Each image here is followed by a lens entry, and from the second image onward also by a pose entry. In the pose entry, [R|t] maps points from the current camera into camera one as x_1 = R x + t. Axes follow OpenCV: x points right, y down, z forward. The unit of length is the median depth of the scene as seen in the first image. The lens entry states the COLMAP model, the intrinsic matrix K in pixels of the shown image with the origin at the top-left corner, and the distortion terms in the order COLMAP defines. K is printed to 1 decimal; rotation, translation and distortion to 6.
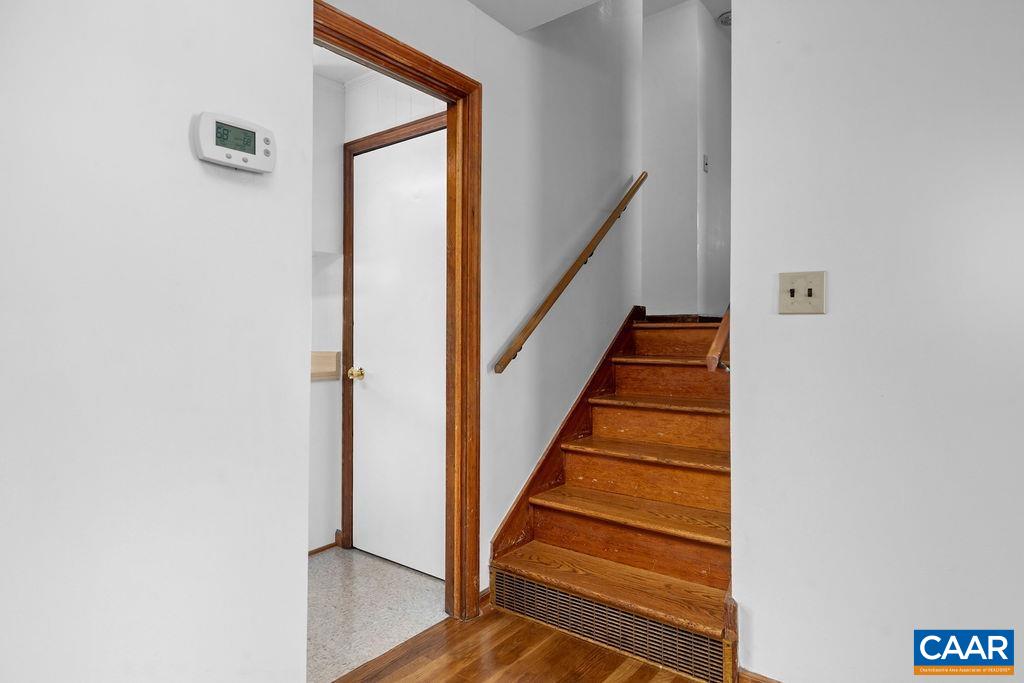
lens RADIAL K [[563.8, 0, 512.0], [0, 563.8, 341.5], [0, 0, 1]] dist [0.008172, 0.000665]
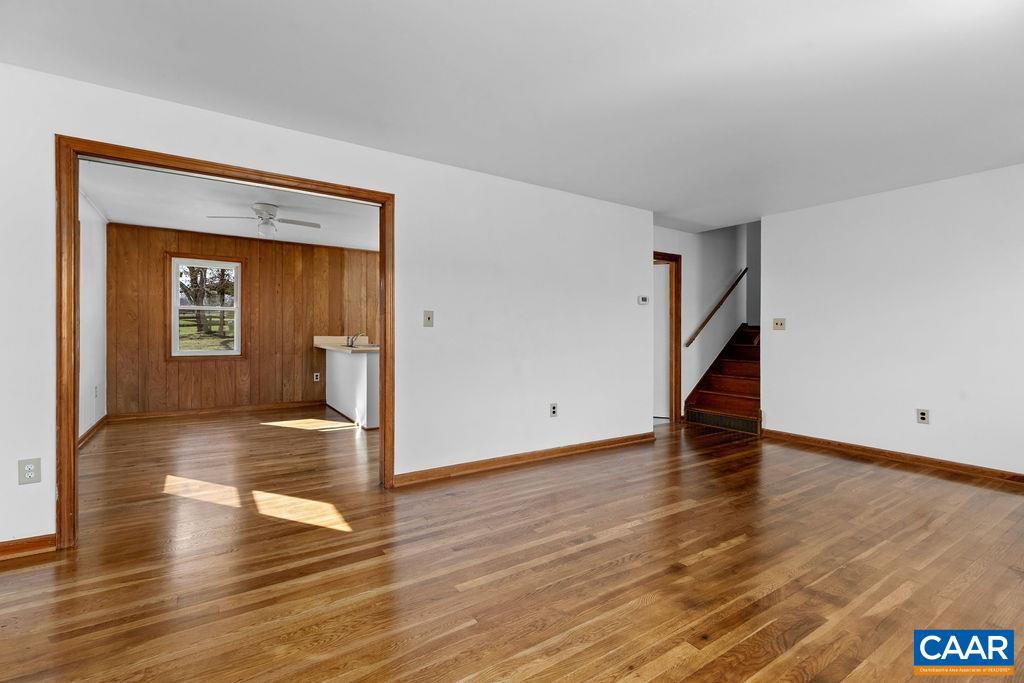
lens RADIAL K [[465.4, 0, 517.1], [0, 465.4, 336.4], [0, 0, 1]] dist [0.004051, -0.000080]
pose [[0.951976, 0.002904, -0.306158, -0.132208], [-0.003974, 0.999988, -0.002873, 0.006951], [0.306146, 0.003952, 0.951976, -1.746111]]
